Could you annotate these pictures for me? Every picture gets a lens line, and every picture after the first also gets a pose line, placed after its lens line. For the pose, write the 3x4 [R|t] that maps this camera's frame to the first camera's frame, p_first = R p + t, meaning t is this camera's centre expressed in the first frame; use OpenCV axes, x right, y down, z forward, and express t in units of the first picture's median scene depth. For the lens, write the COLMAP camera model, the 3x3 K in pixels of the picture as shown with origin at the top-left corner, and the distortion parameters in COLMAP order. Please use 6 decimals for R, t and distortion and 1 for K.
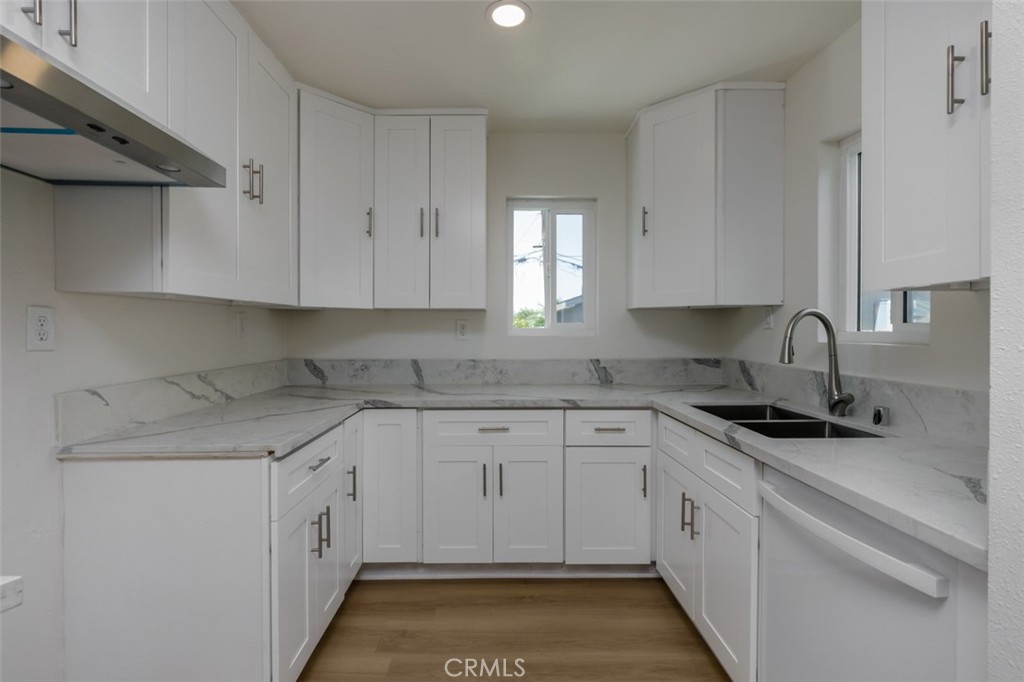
lens RADIAL K [[494.6, 0, 505.9], [0, 494.6, 335.1], [0, 0, 1]] dist [-0.001494, 0.000975]
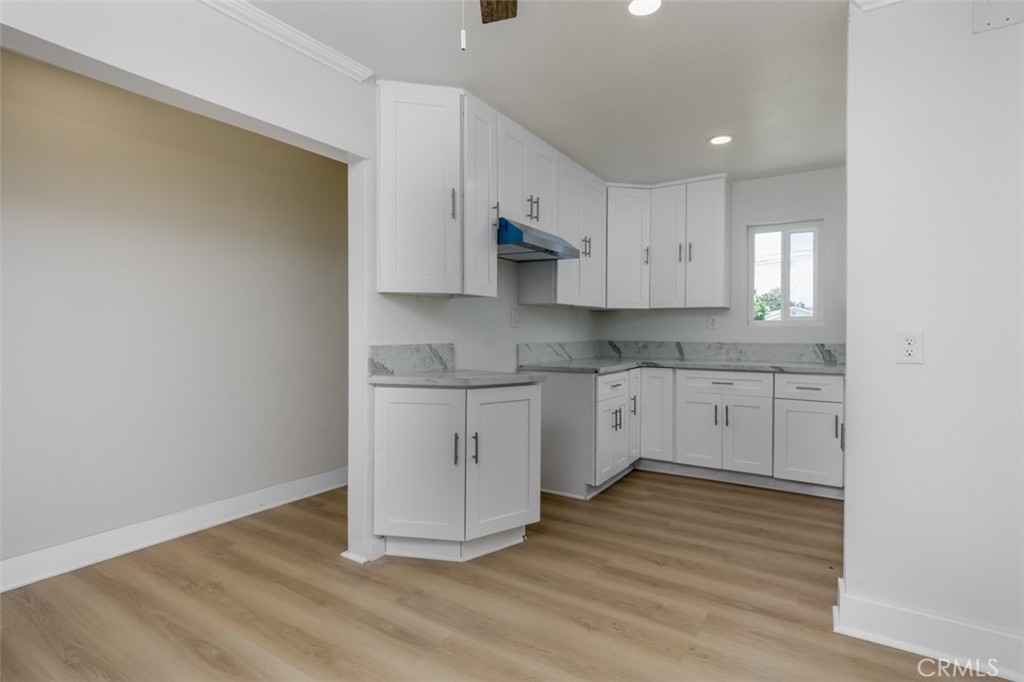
lens RADIAL K [[503.3, 0, 515.2], [0, 503.3, 335.4], [0, 0, 1]] dist [0.001701, 0.001797]
pose [[0.844548, 0.006299, -0.535443, 0.243793], [-0.007386, 0.999973, 0.000114, 0.037535], [0.535430, 0.003858, 0.844571, -0.625141]]
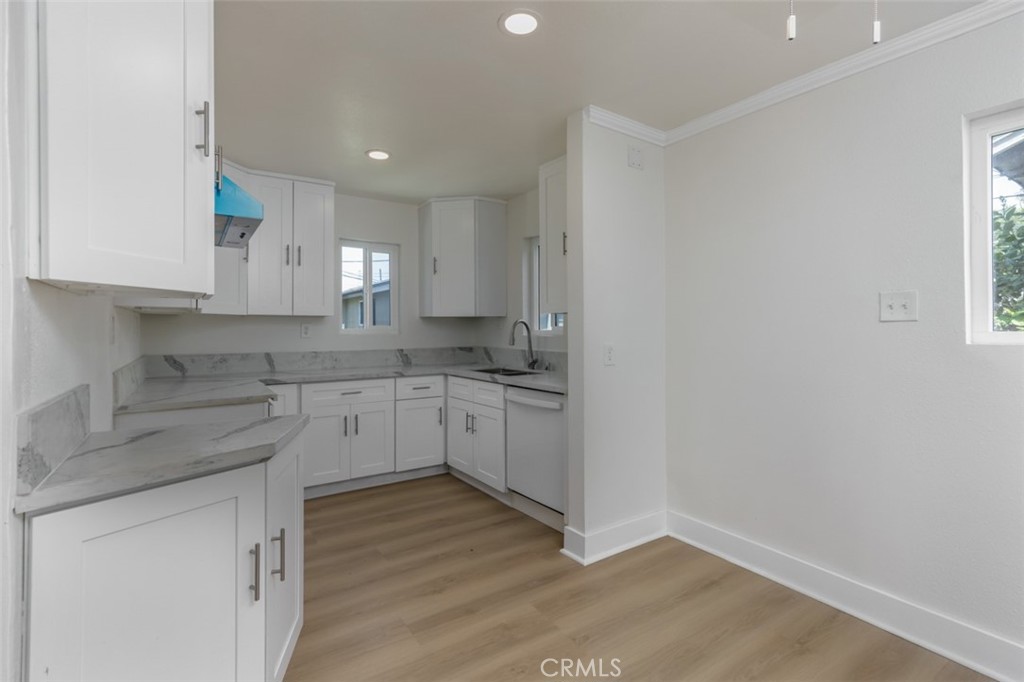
lens RADIAL K [[458.2, 0, 520.6], [0, 458.2, 328.2], [0, 0, 1]] dist [0.003953, -0.000883]
pose [[0.836765, -0.001379, 0.547560, -0.330942], [0.009788, 0.999875, -0.012439, 0.005846], [-0.547474, 0.015768, 0.836674, -0.462583]]
